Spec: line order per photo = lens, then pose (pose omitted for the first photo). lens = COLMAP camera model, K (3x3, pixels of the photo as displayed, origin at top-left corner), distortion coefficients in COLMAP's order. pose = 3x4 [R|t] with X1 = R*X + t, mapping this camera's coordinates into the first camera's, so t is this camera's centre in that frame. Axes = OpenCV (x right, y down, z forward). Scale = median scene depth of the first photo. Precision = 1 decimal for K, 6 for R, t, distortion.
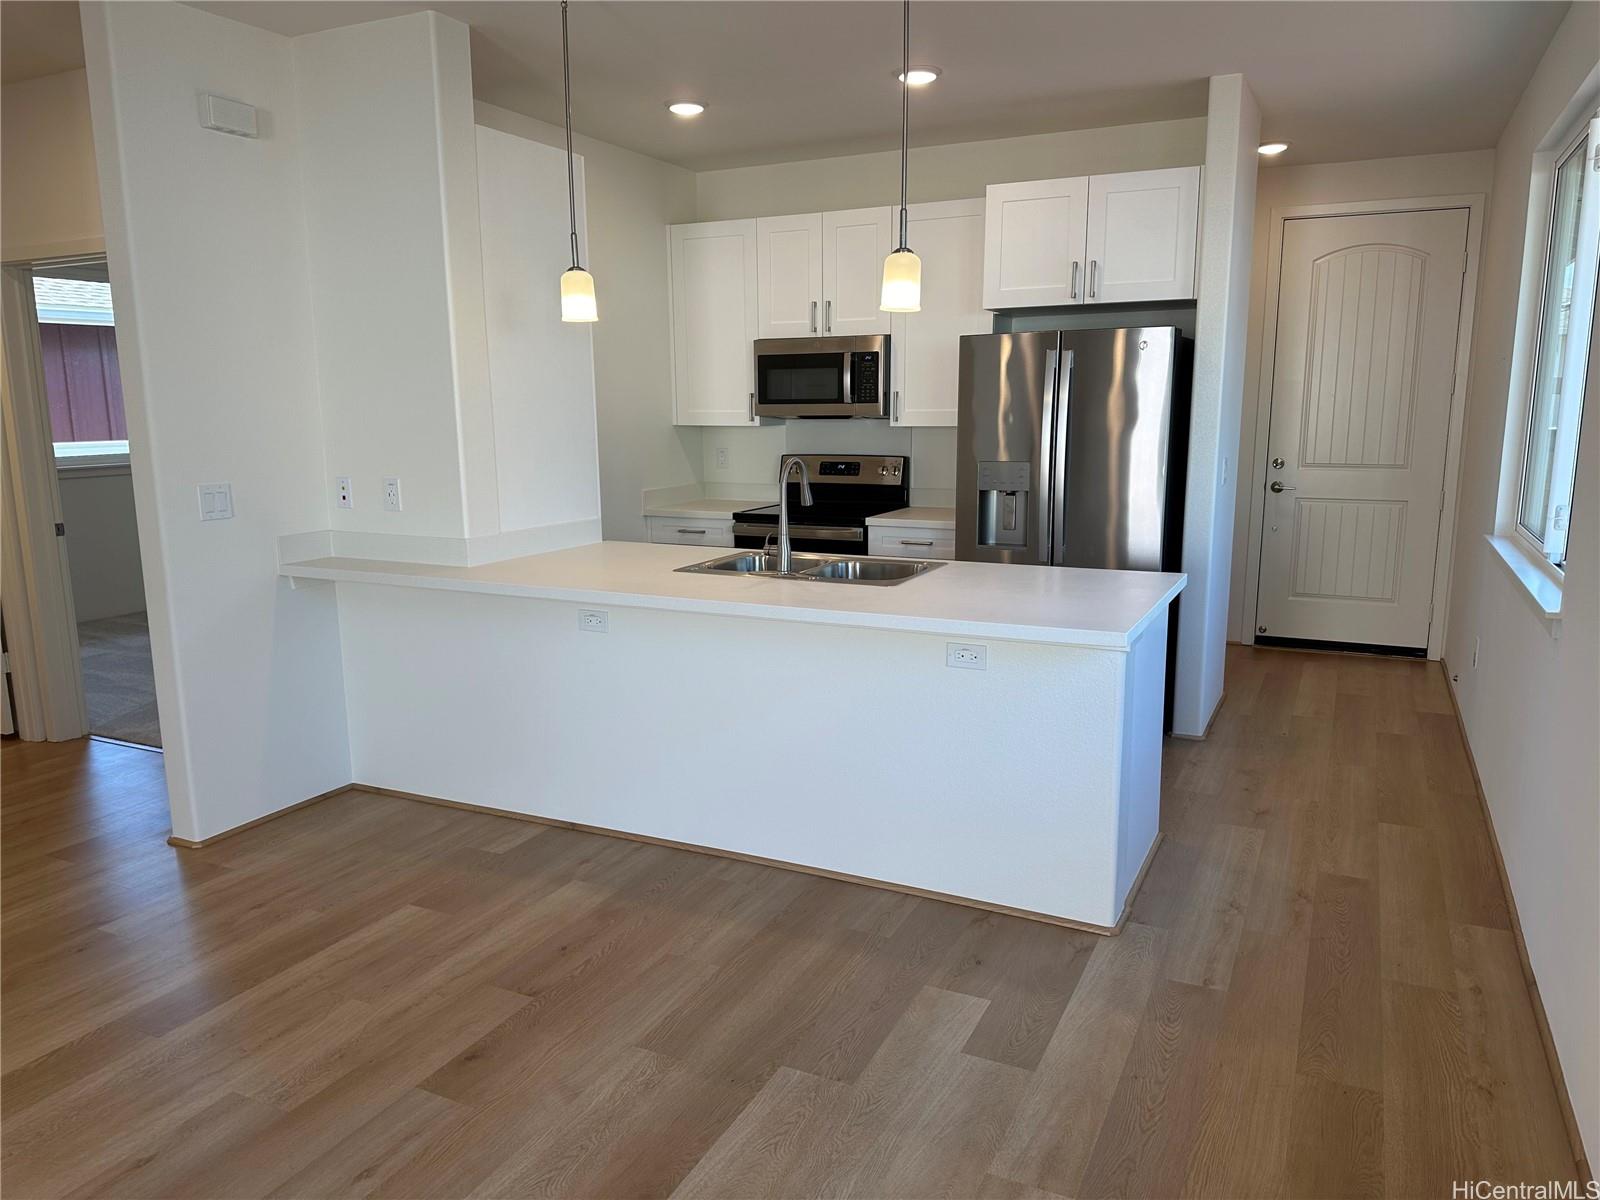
lens RADIAL K [[1114.2, 0, 800.0], [0, 1114.2, 600.0], [0, 0, 1]] dist [0.147281, -0.187807]
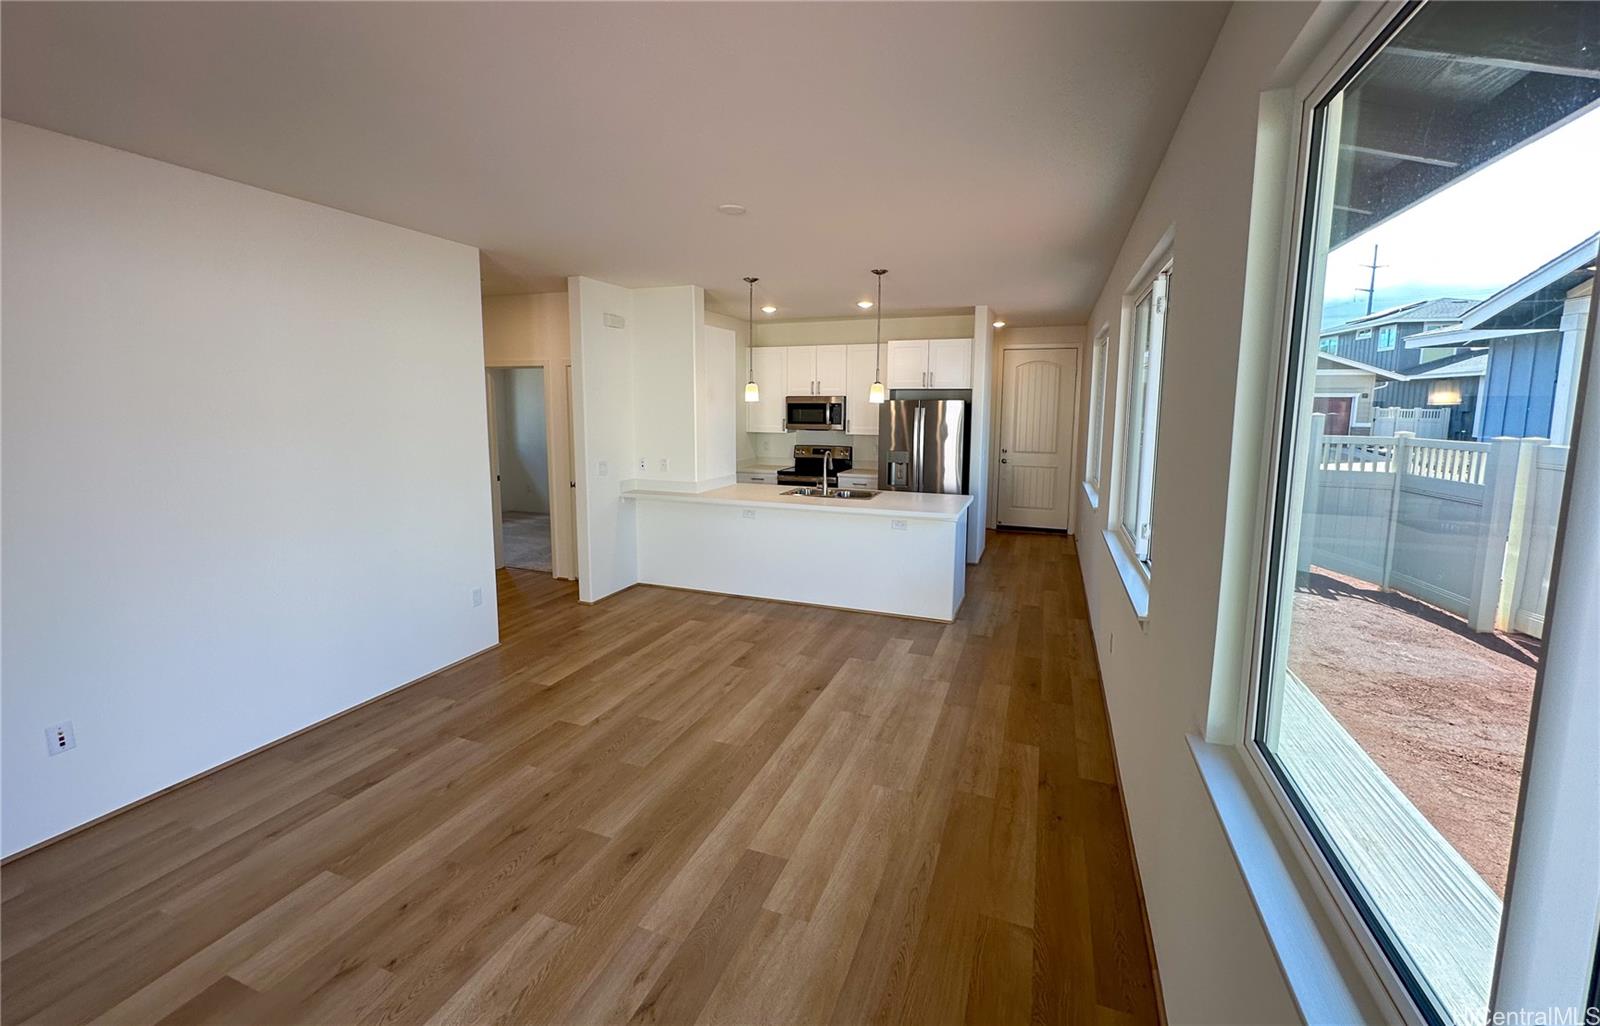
lens RADIAL K [[639.6, 0, 801.8], [0, 639.6, 477.2], [0, 0, 1]] dist [0.077499, 0.000006]
pose [[0.995744, 0.003385, 0.092097, -0.152490], [0.002369, 0.998054, -0.062305, 0.020137], [-0.092129, 0.062258, 0.993799, -0.360748]]
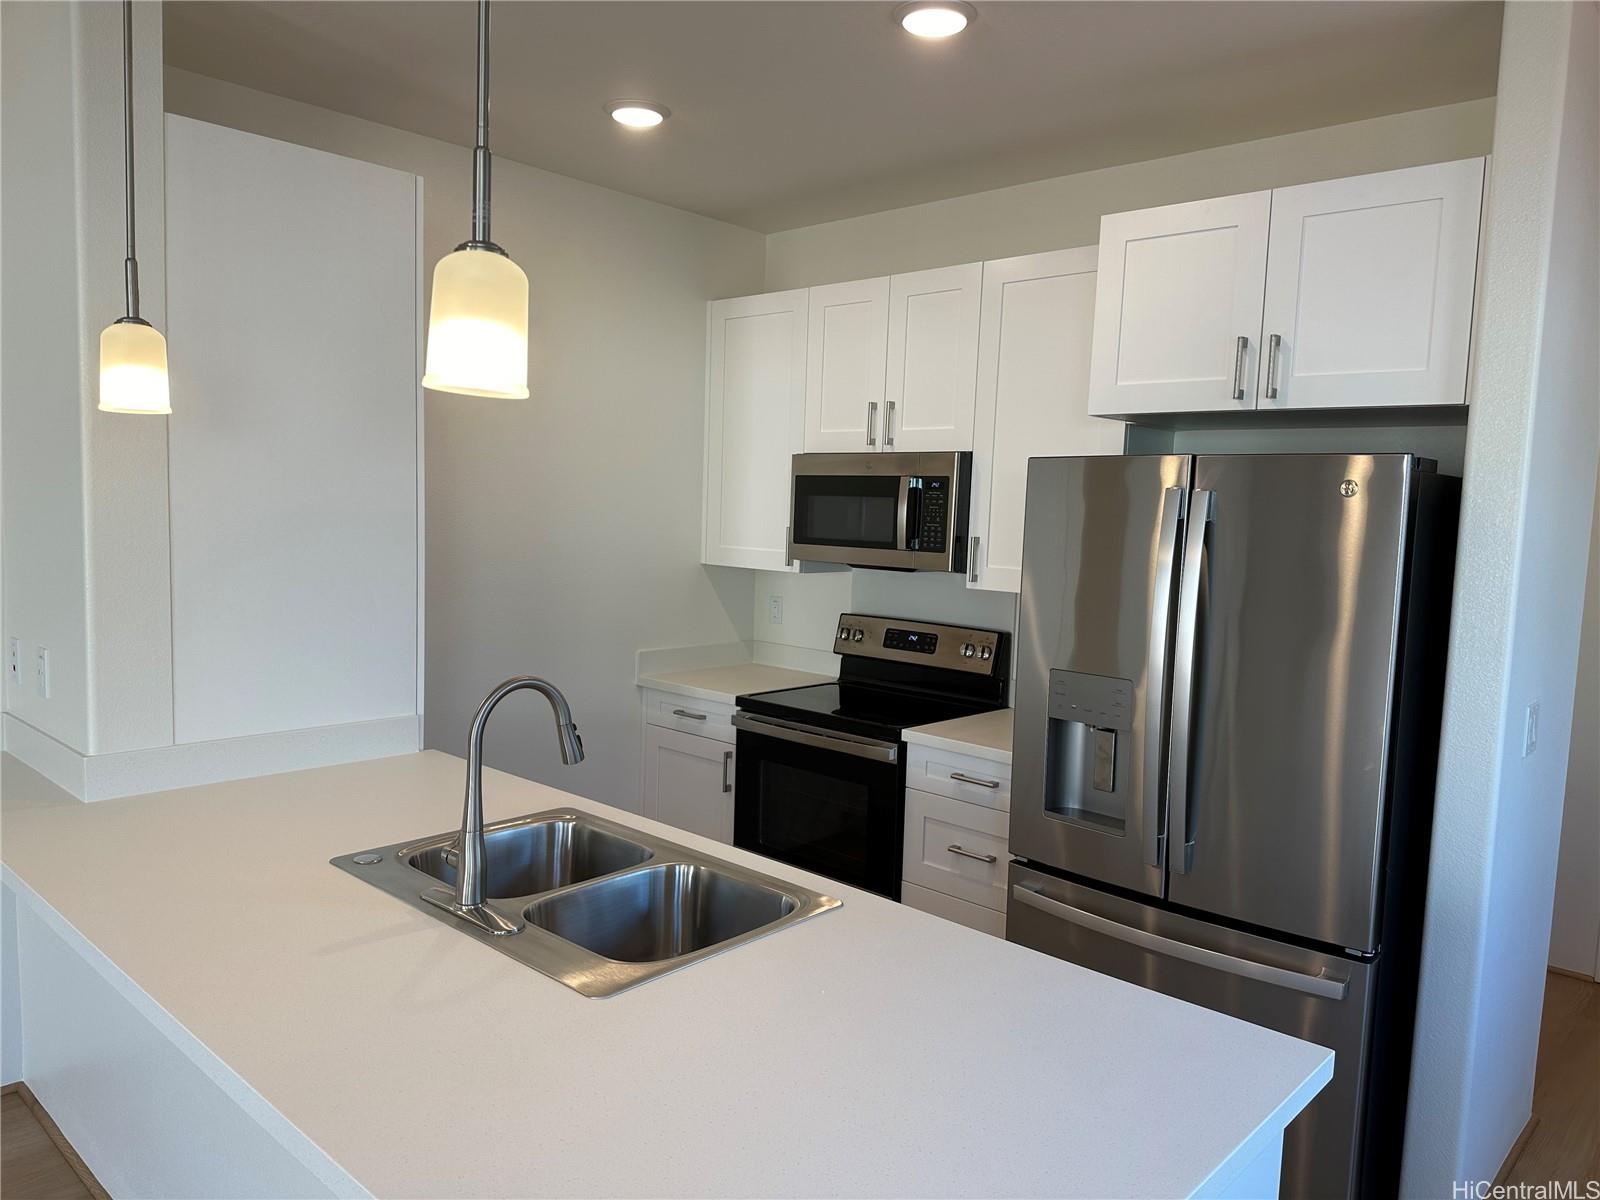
lens RADIAL K [[1114.2, 0, 800.0], [0, 1114.2, 600.0], [0, 0, 1]] dist [0.147281, -0.187807]
pose [[0.955940, 0.065232, -0.286221, 0.201374], [-0.091705, 0.992562, -0.080072, -0.099911], [0.278869, 0.102792, 0.954812, 0.401367]]
